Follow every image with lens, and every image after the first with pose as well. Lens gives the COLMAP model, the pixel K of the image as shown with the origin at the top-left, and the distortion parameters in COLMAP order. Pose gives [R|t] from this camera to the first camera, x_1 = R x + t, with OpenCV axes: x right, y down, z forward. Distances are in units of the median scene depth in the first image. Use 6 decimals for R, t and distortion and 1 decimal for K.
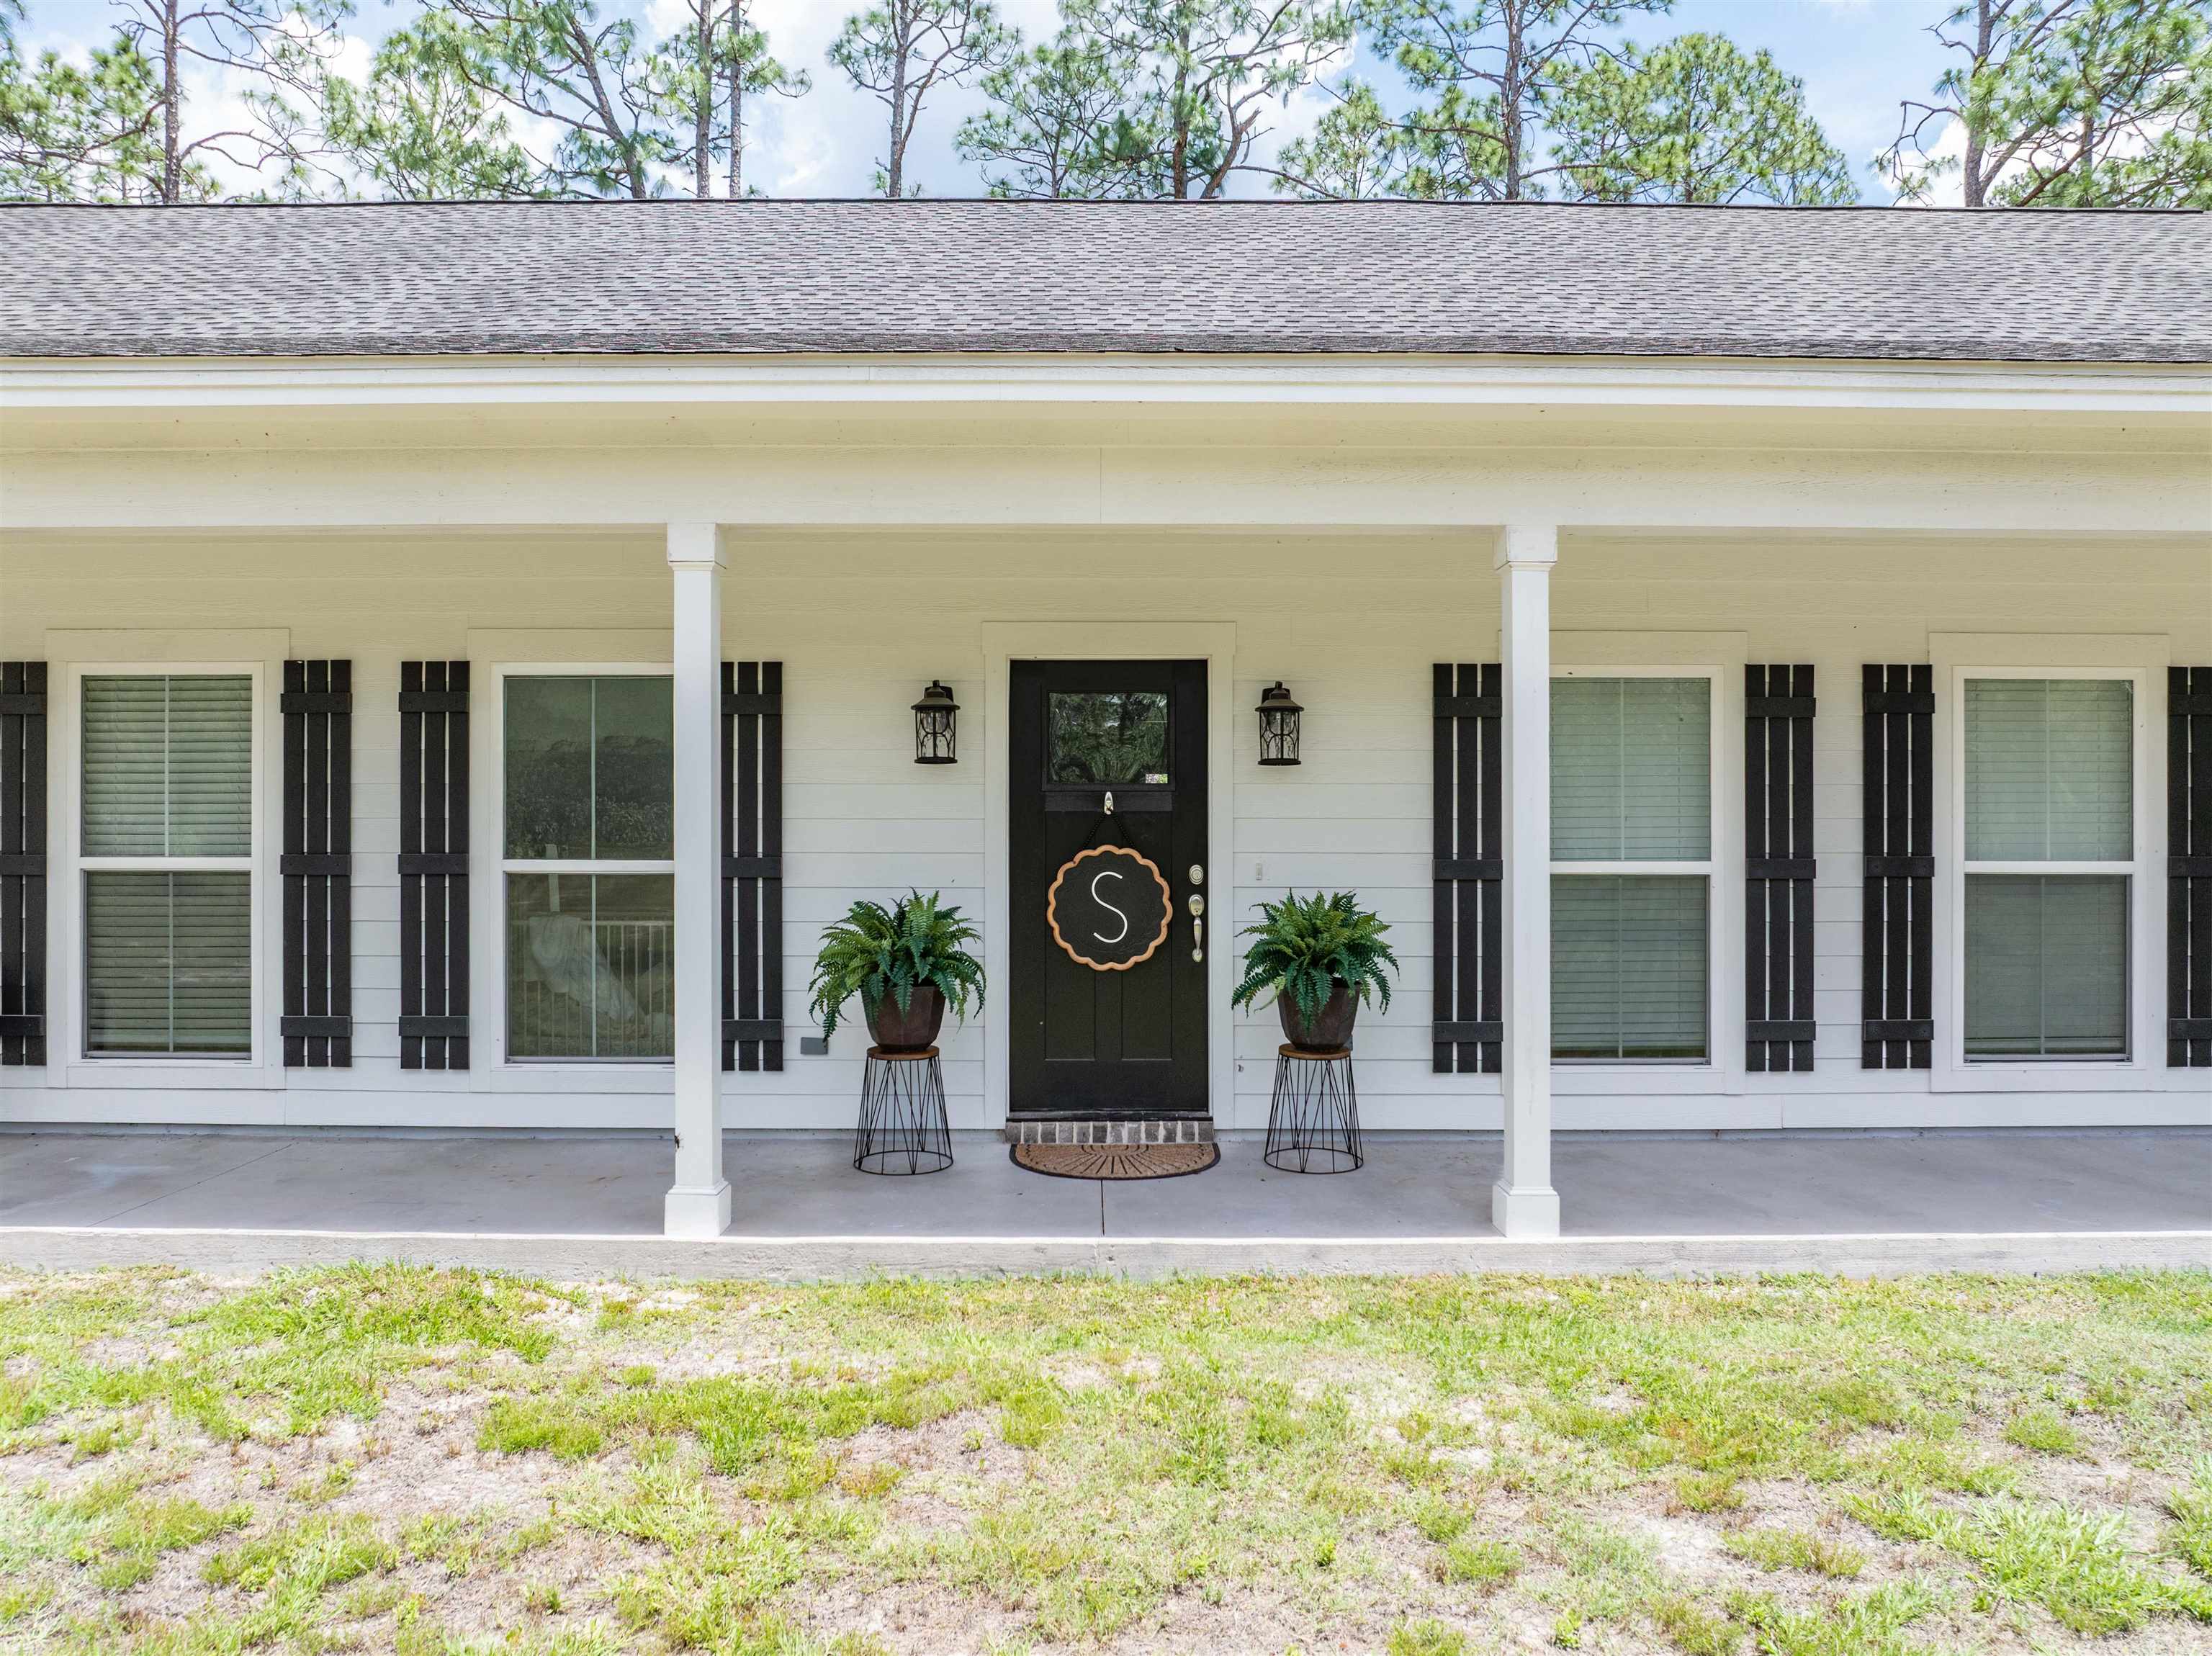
lens RADIAL K [[1553.7, 0, 1108.3], [0, 1553.7, 822.5], [0, 0, 1]] dist [-0.049954, 0.017444]
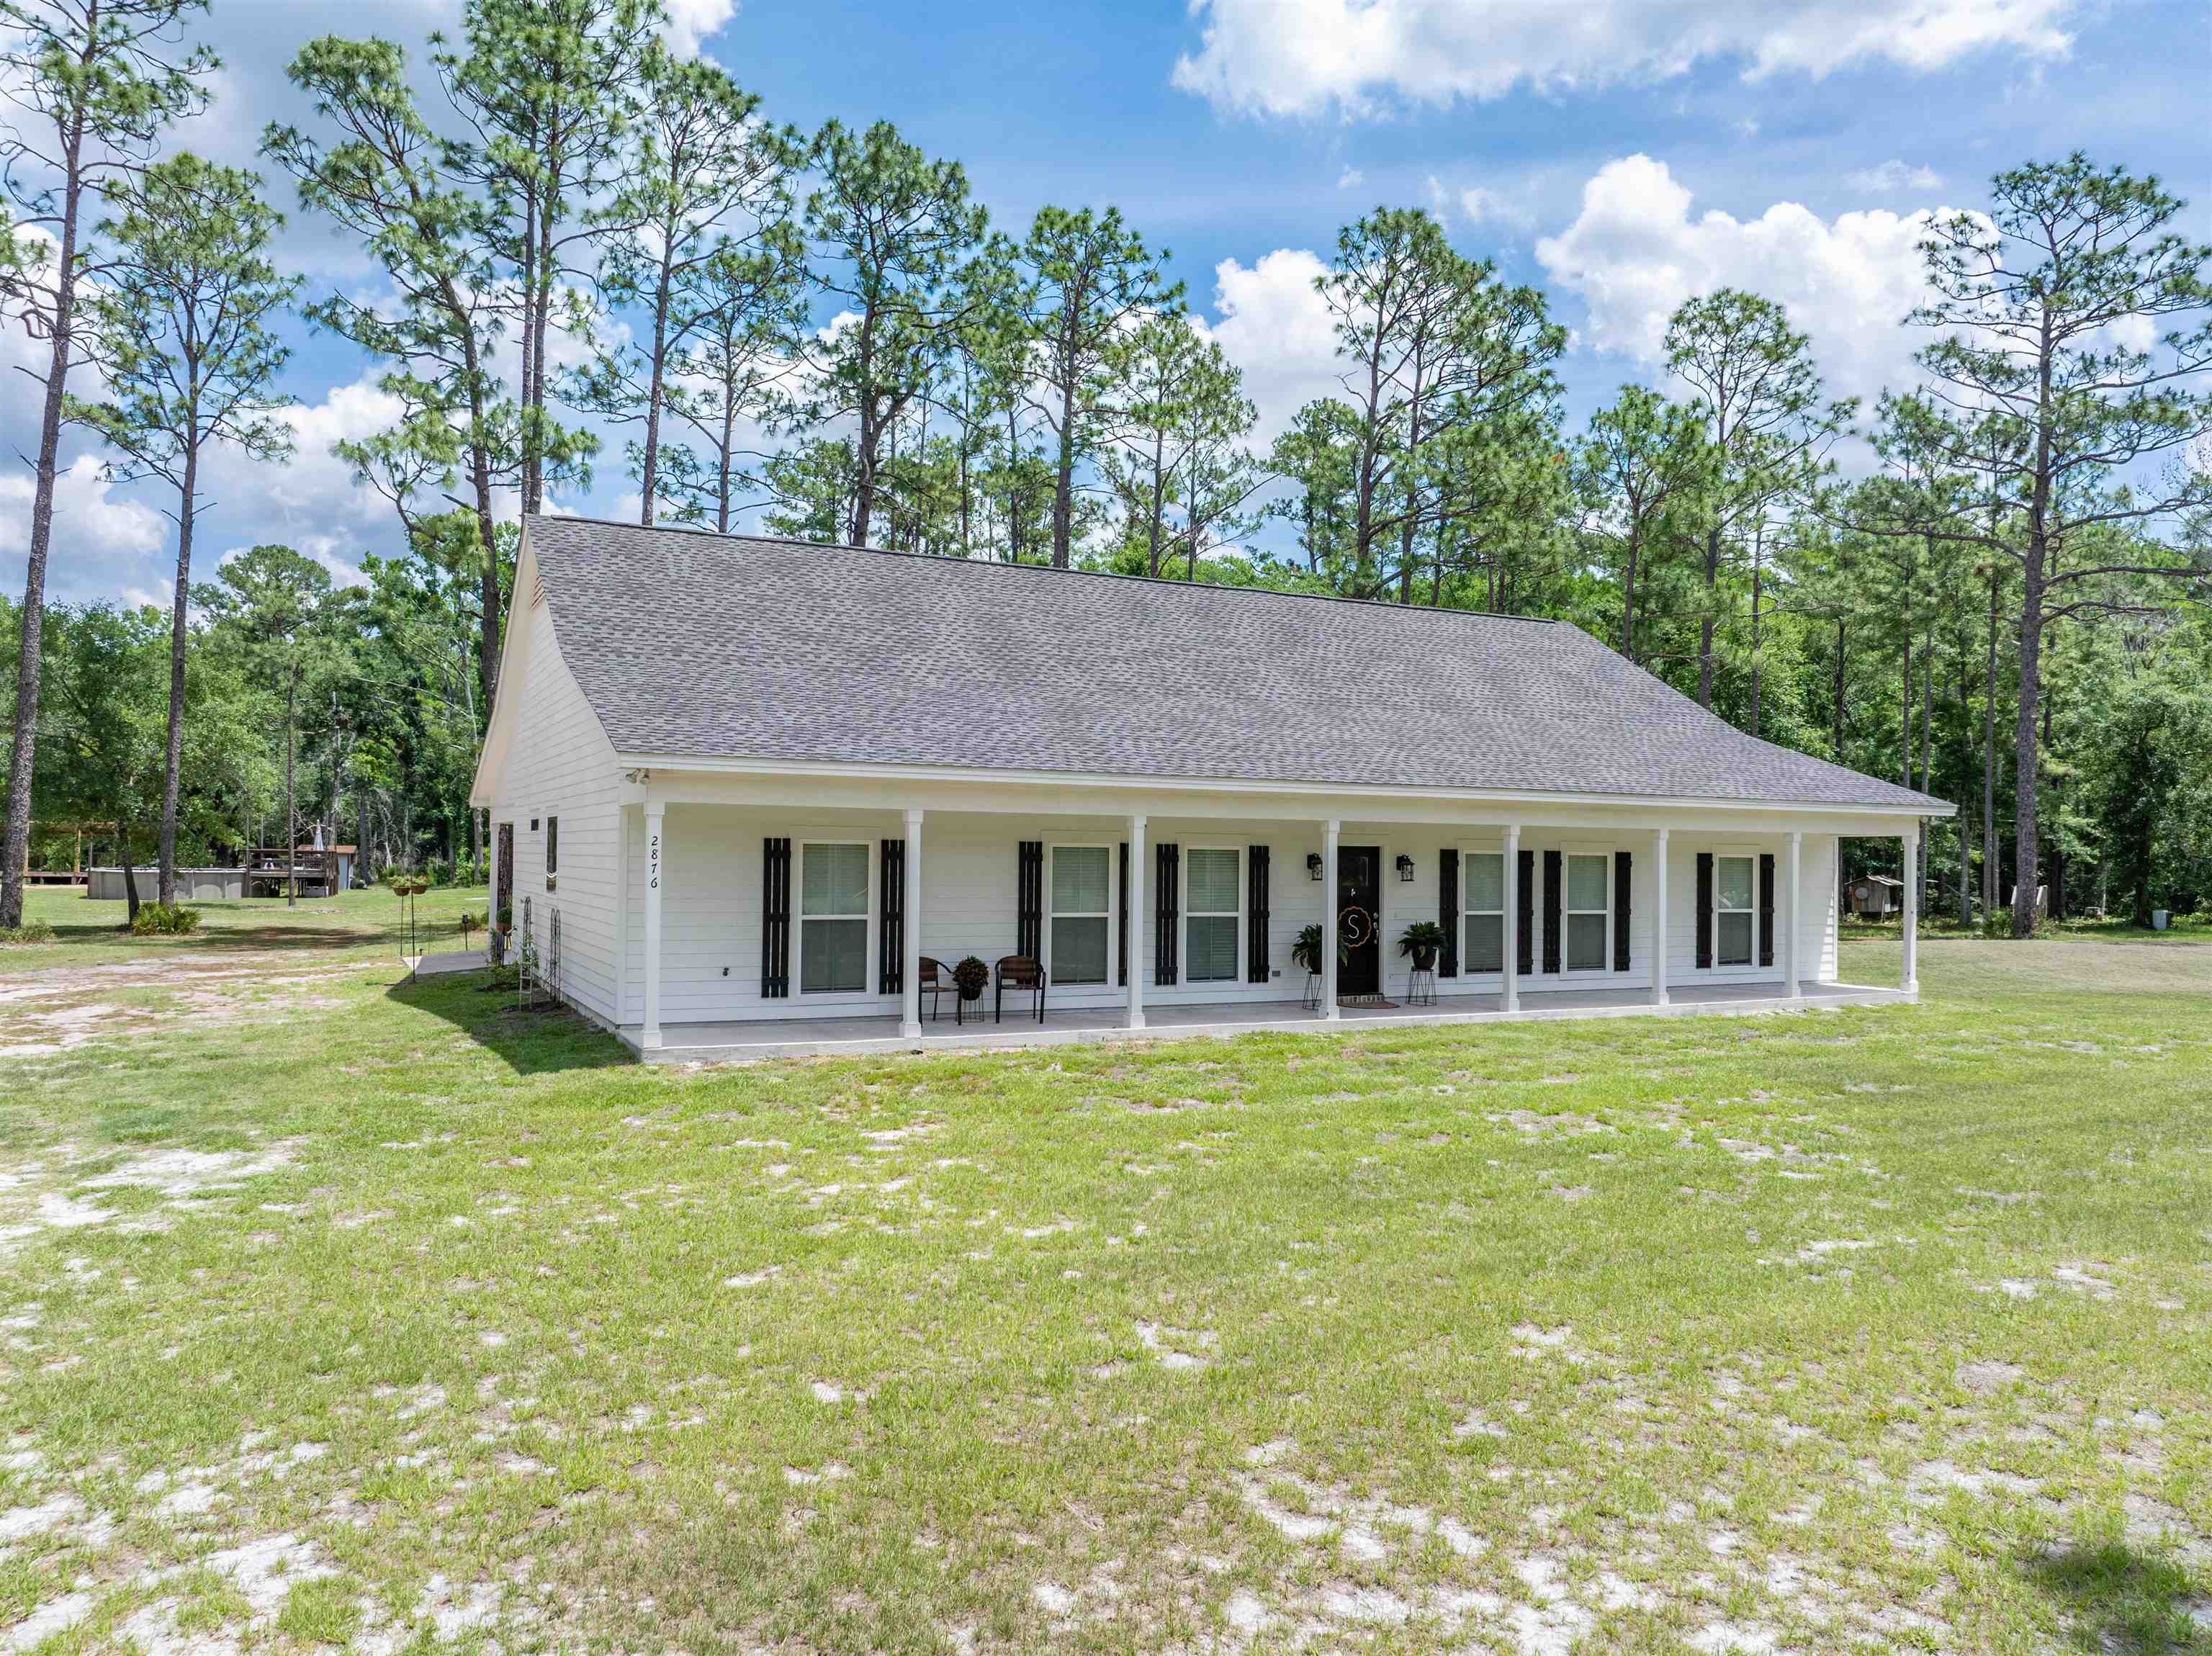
lens RADIAL K [[1553.7, 0, 1170.2], [0, 1553.7, 821.9], [0, 0, 1]] dist [-0.049954, 0.017444]
pose [[0.883558, 0.021970, 0.467807, -1.790025], [-0.015672, 0.999727, -0.017349, -0.095507], [-0.468060, 0.007998, 0.883660, -1.572650]]
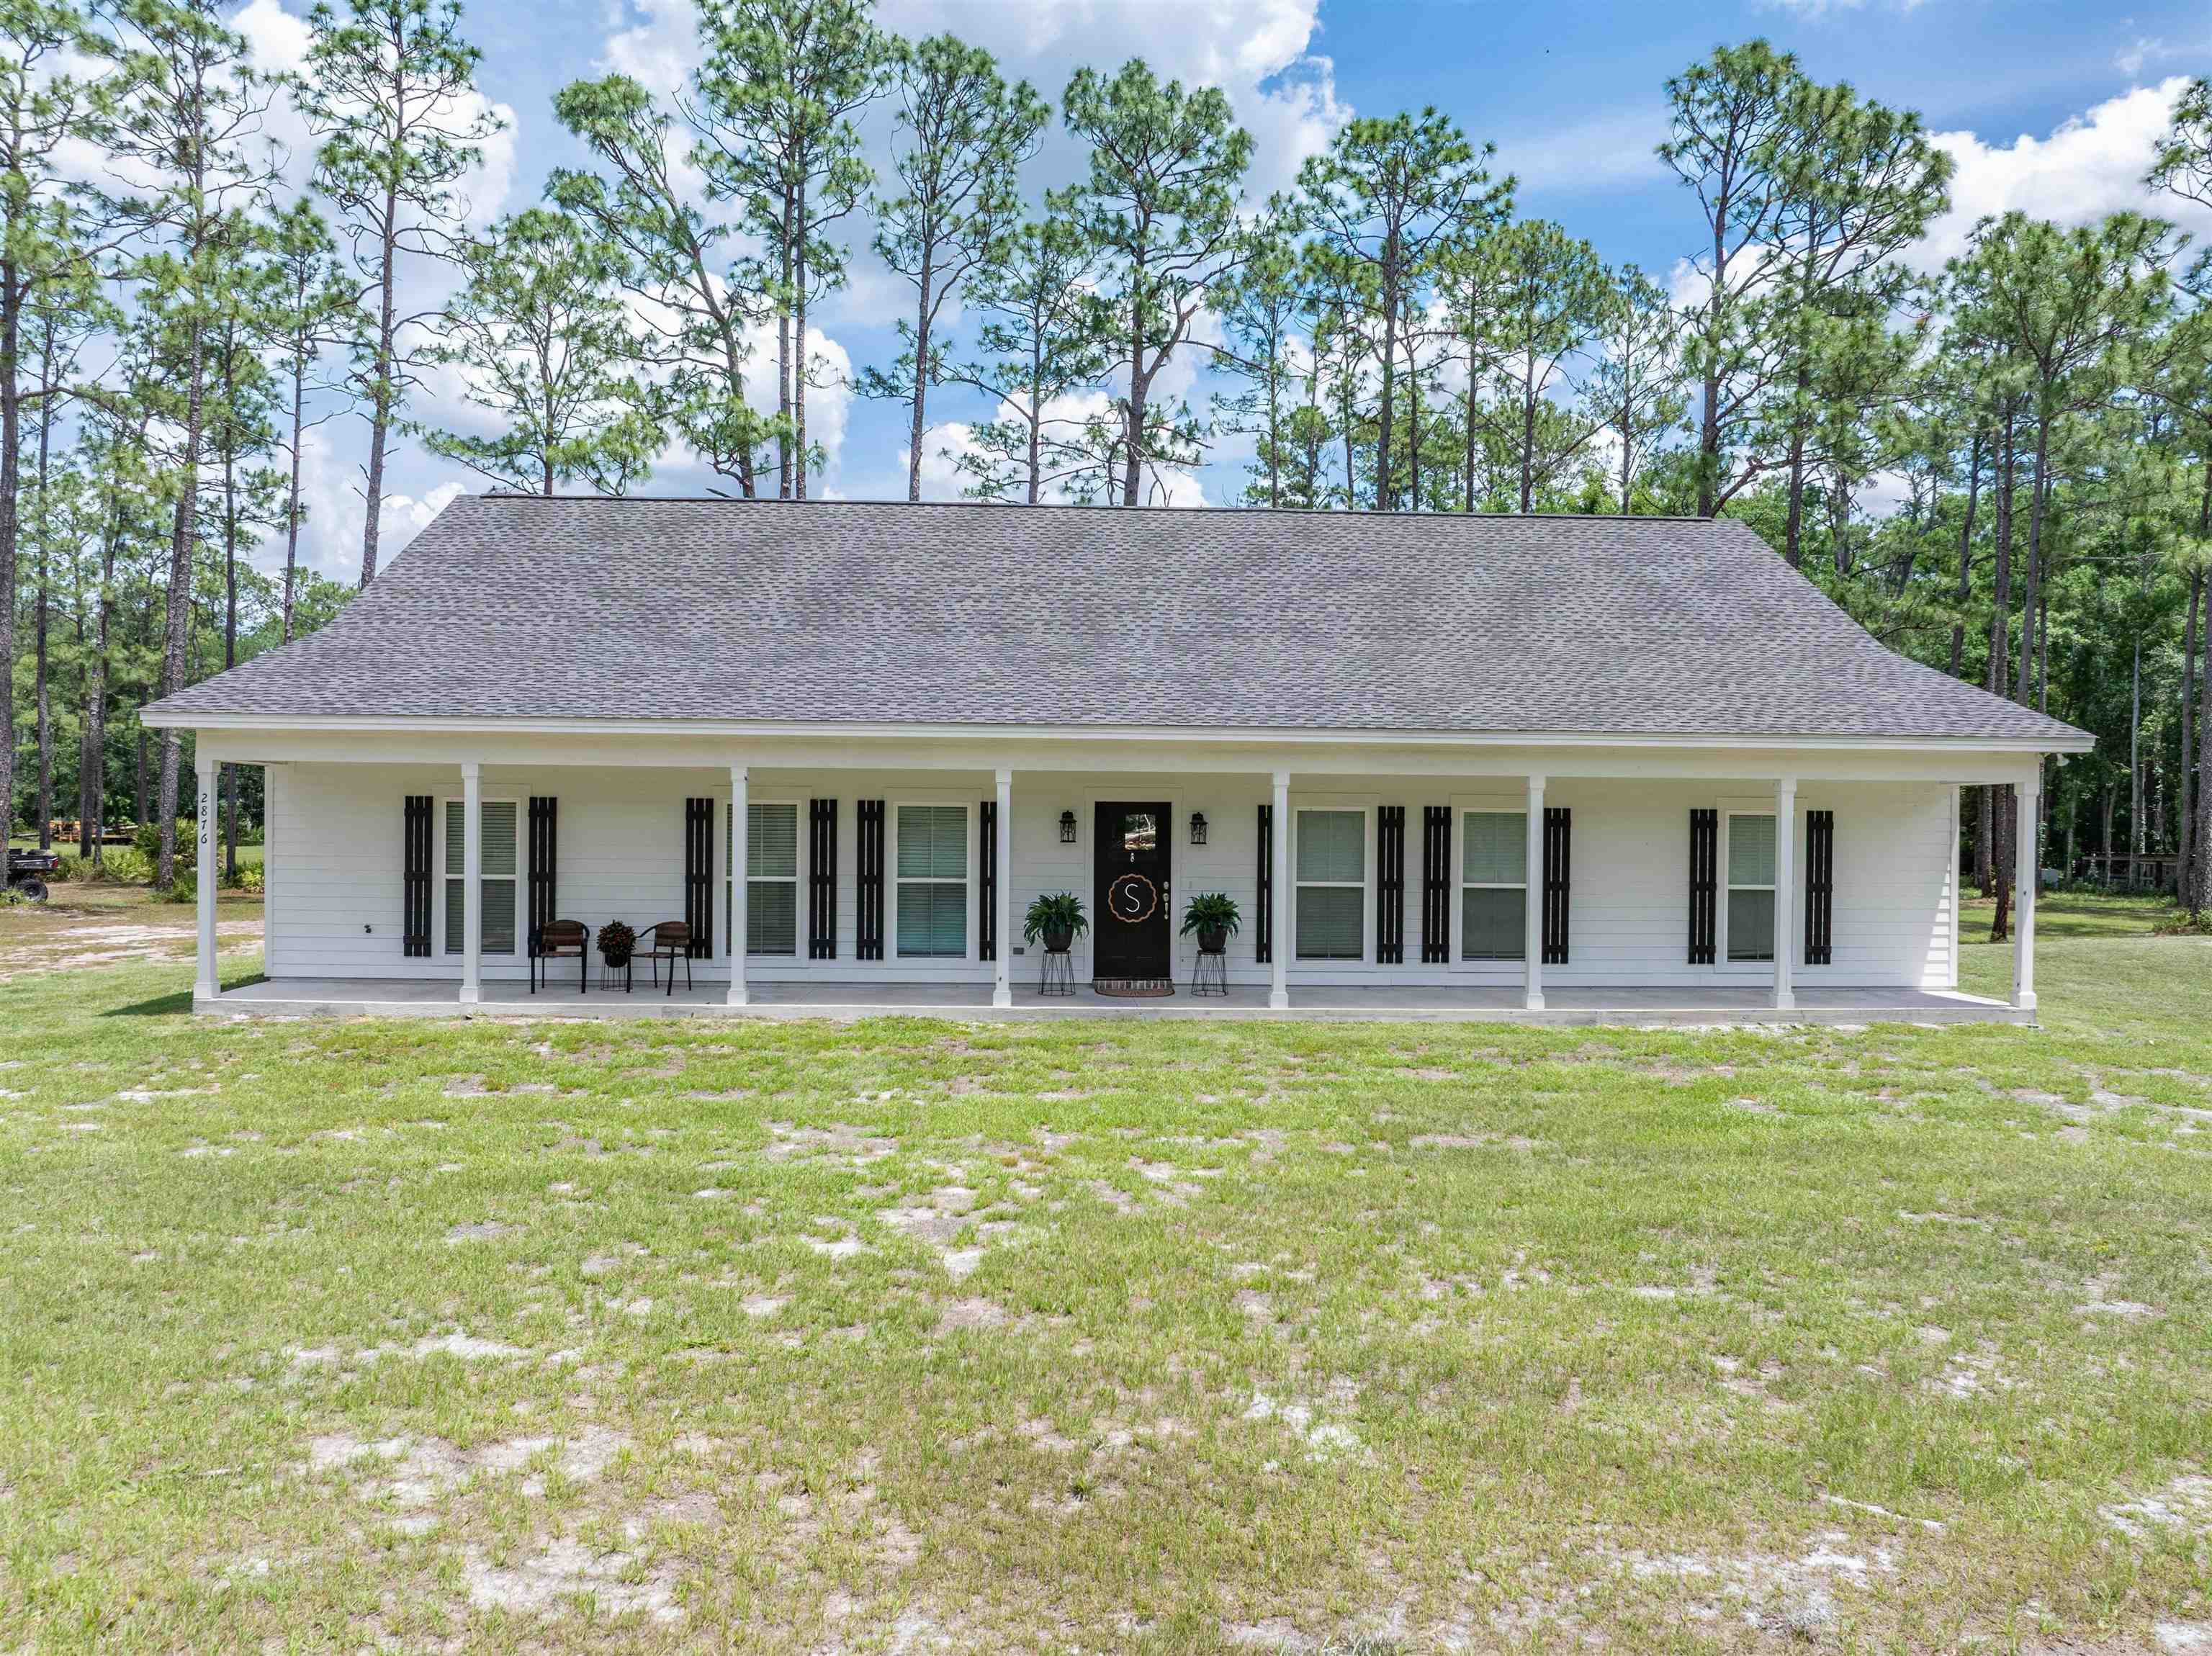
lens RADIAL K [[1553.7, 0, 1121.6], [0, 1553.7, 837.6], [0, 0, 1]] dist [-0.049954, 0.017444]
pose [[0.998587, 0.008944, 0.052385, -0.155916], [-0.009932, 0.999777, 0.018622, -0.095073], [-0.052207, -0.019116, 0.998453, -1.600382]]
